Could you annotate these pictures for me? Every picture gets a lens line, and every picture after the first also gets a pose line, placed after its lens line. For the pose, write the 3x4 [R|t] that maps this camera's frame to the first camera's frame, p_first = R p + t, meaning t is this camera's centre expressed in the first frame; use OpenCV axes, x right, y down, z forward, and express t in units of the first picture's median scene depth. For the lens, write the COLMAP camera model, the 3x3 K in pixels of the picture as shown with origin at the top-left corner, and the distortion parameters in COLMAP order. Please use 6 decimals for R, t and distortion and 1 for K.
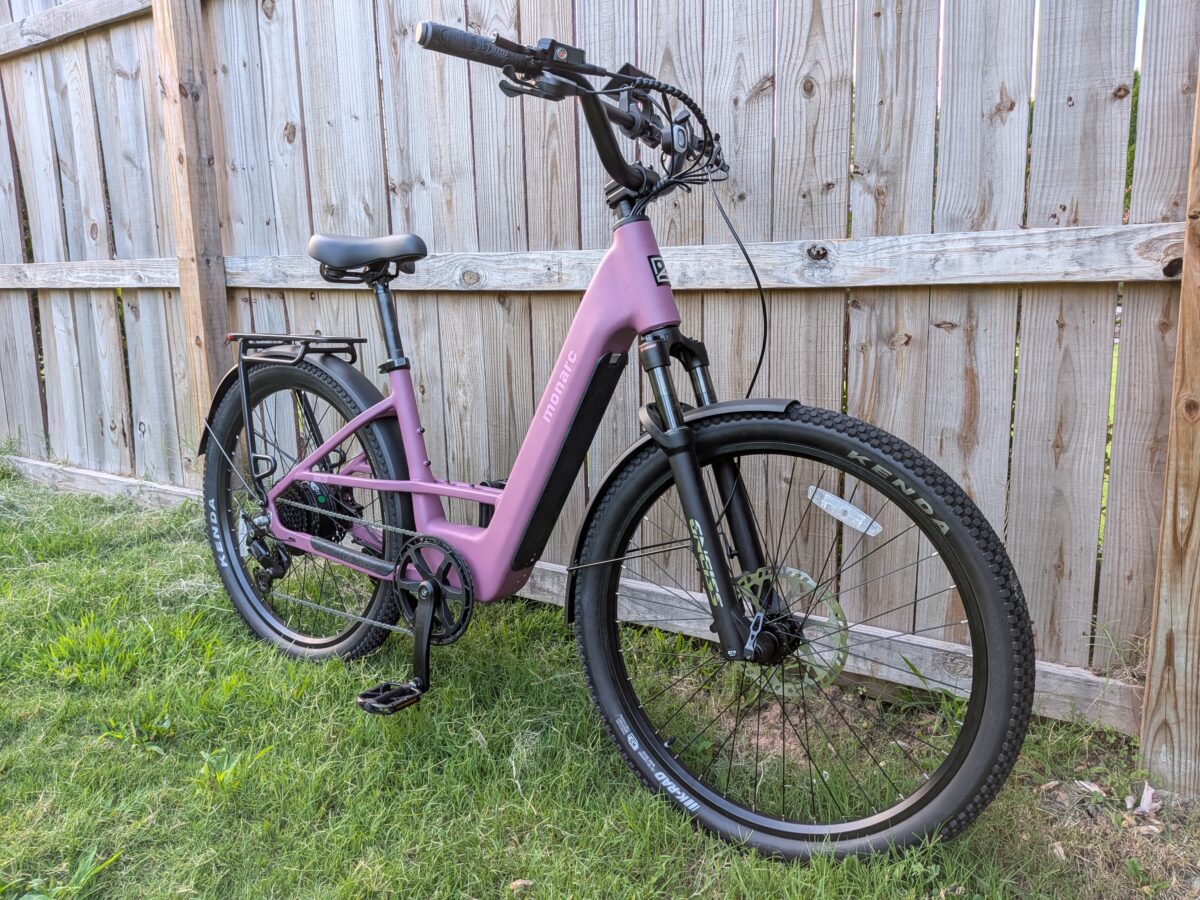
lens RADIAL K [[886.1, 0, 597.7], [0, 886.1, 436.6], [0, 0, 1]] dist [0.068654, -0.129806]
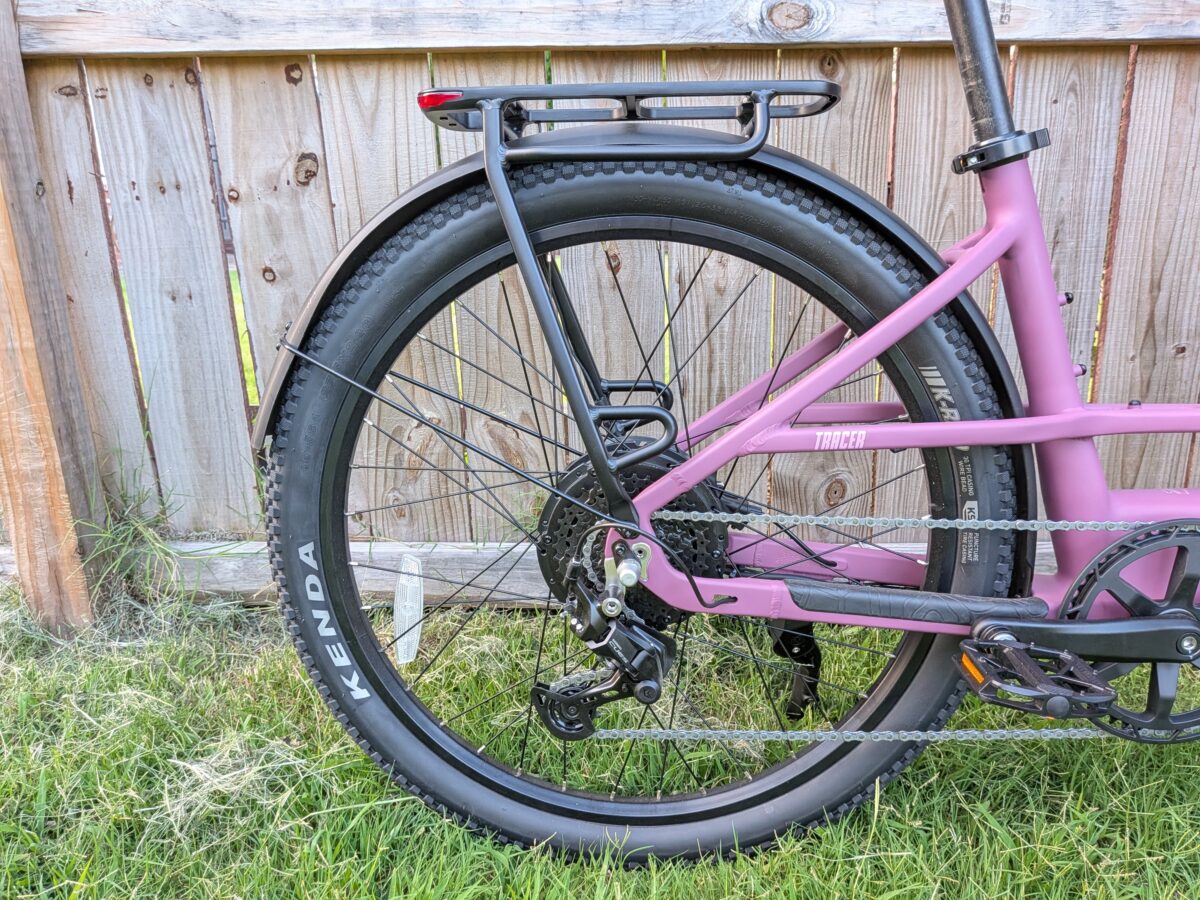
lens RADIAL K [[894.8, 0, 585.6], [0, 894.8, 465.1], [0, 0, 1]] dist [0.058550, -0.117937]
pose [[0.847467, -0.151424, 0.508793, -0.722752], [0.100524, 0.986889, 0.126276, -0.006167], [-0.521244, -0.055869, 0.851577, 0.825134]]
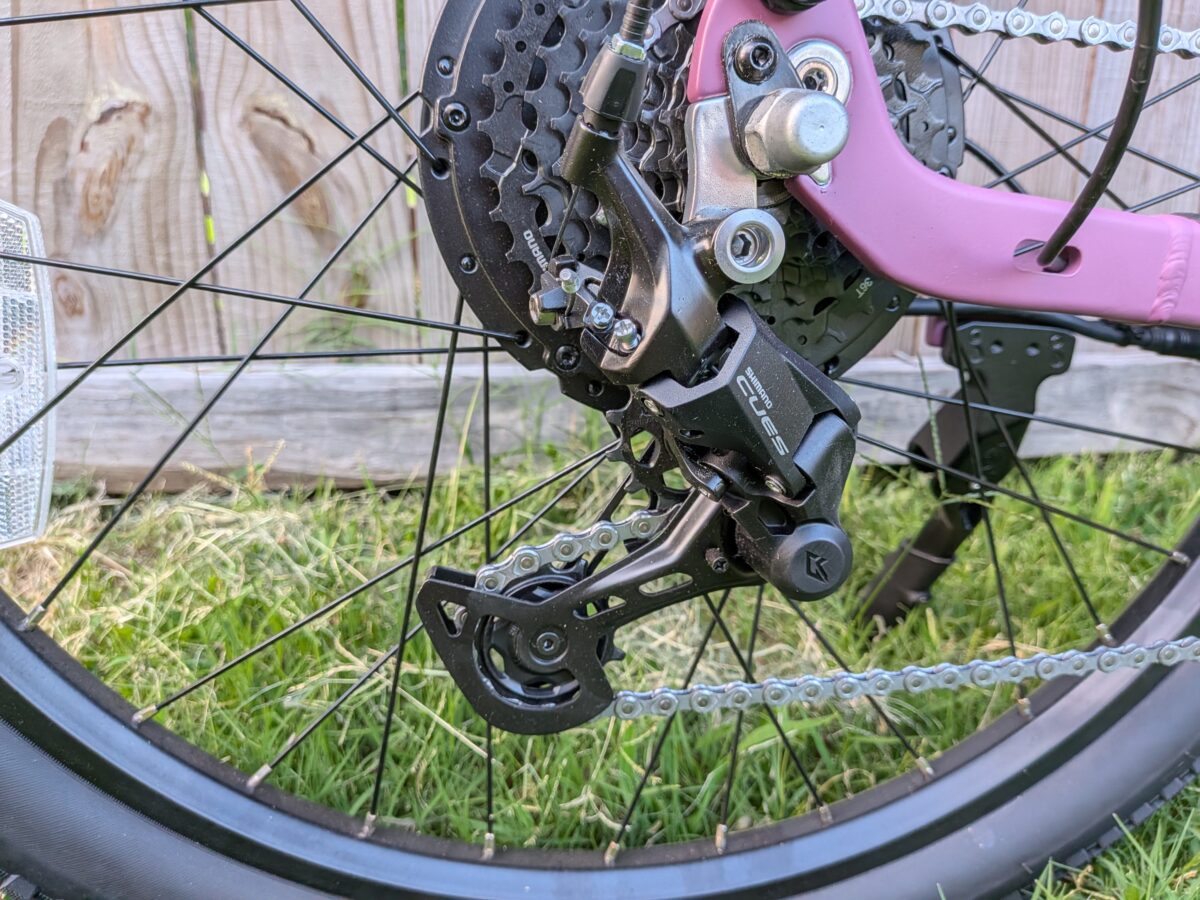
lens RADIAL K [[894.8, 0, 585.6], [0, 894.8, 465.1], [0, 0, 1]] dist [0.058550, -0.117937]
pose [[0.692738, -0.199688, 0.692992, -0.590020], [0.089352, 0.977263, 0.192282, 0.136859], [-0.715632, -0.071281, 0.694830, 1.150689]]
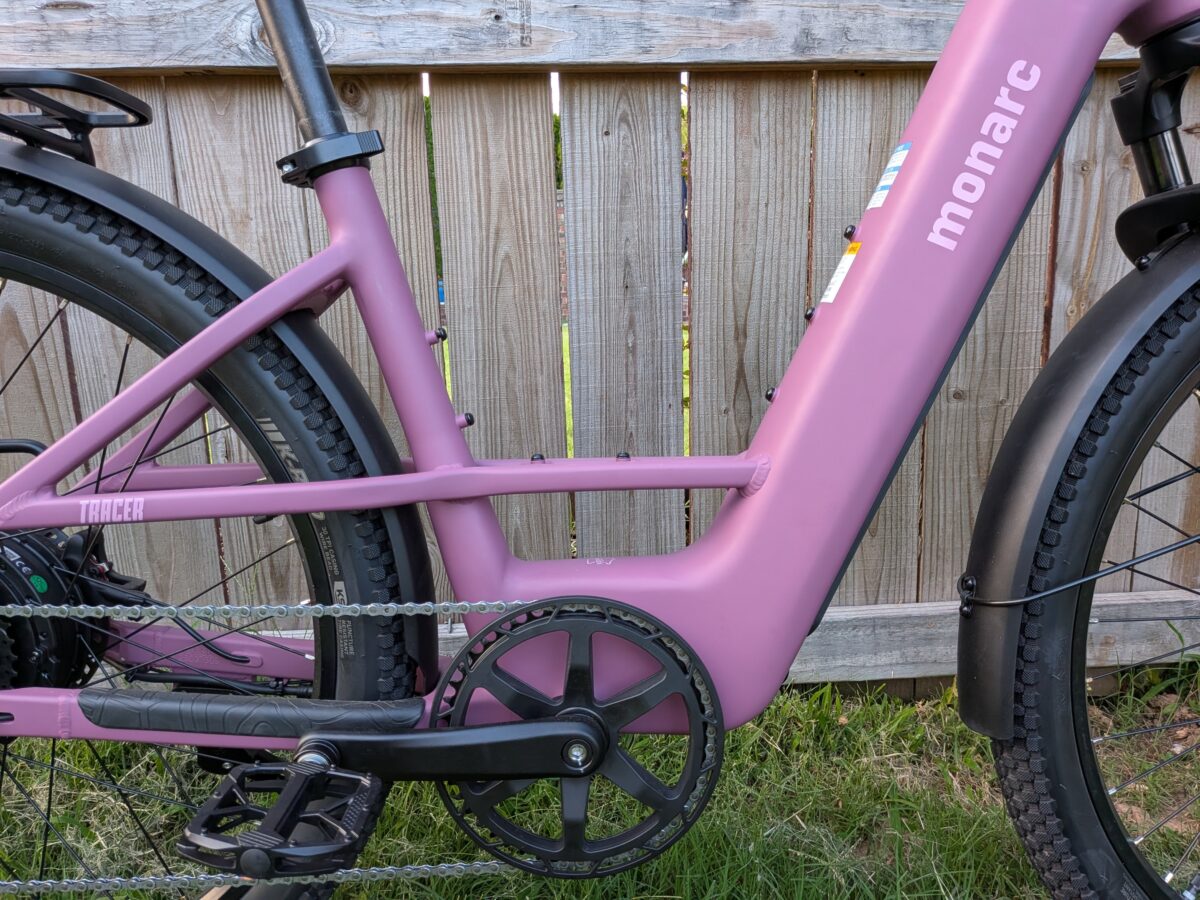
lens RADIAL K [[894.8, 0, 585.6], [0, 894.8, 465.1], [0, 0, 1]] dist [0.058550, -0.117937]
pose [[0.801064, -0.126318, 0.585098, -0.421971], [0.115434, 0.991732, 0.056065, 0.037570], [-0.587342, 0.022628, 0.809022, 0.738101]]
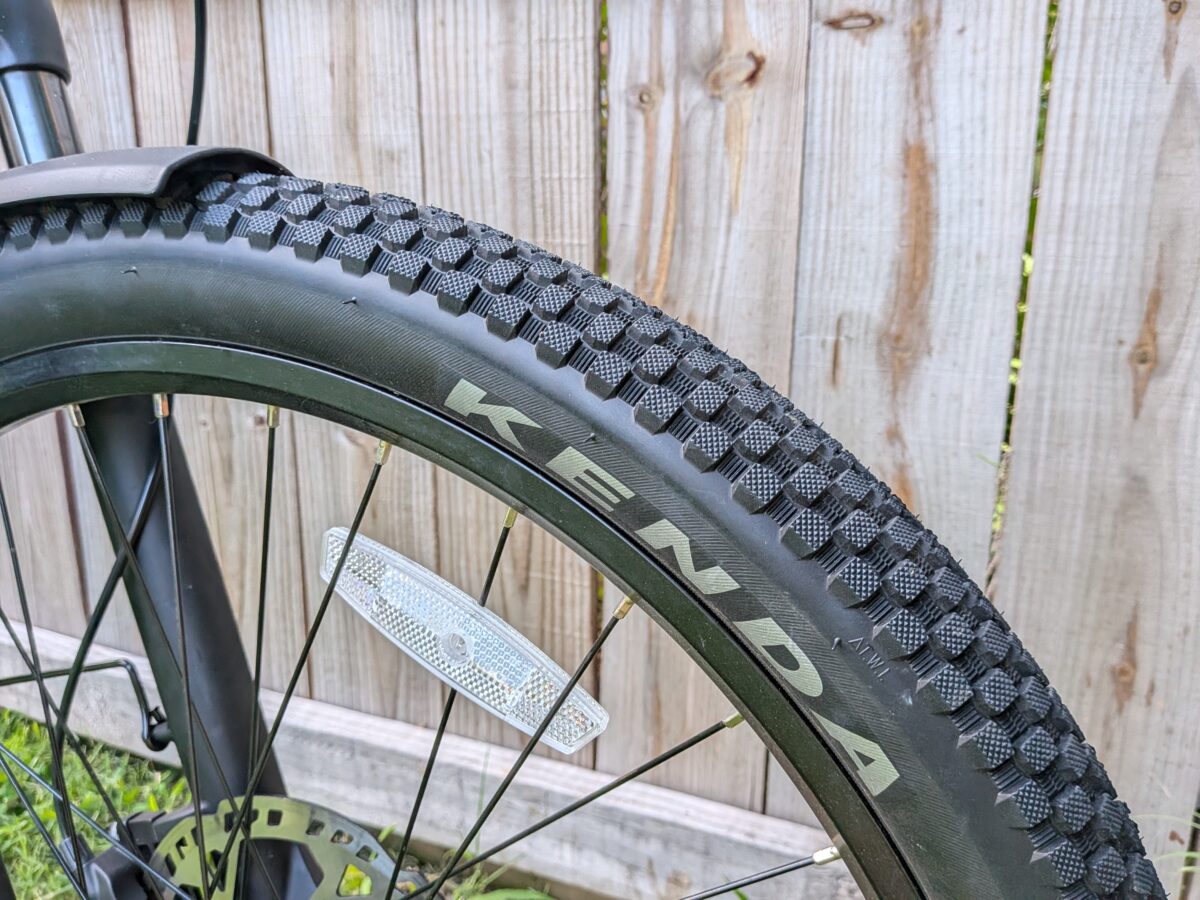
lens RADIAL K [[1028.5, 0, 600.0], [0, 1028.5, 450.0], [0, 0, 1]] dist [0.050266, -0.122226]
pose [[0.987174, -0.018757, 0.158542, 0.222514], [0.004149, 0.995753, 0.091976, 0.008144], [-0.159594, -0.090139, 0.983059, 0.600809]]
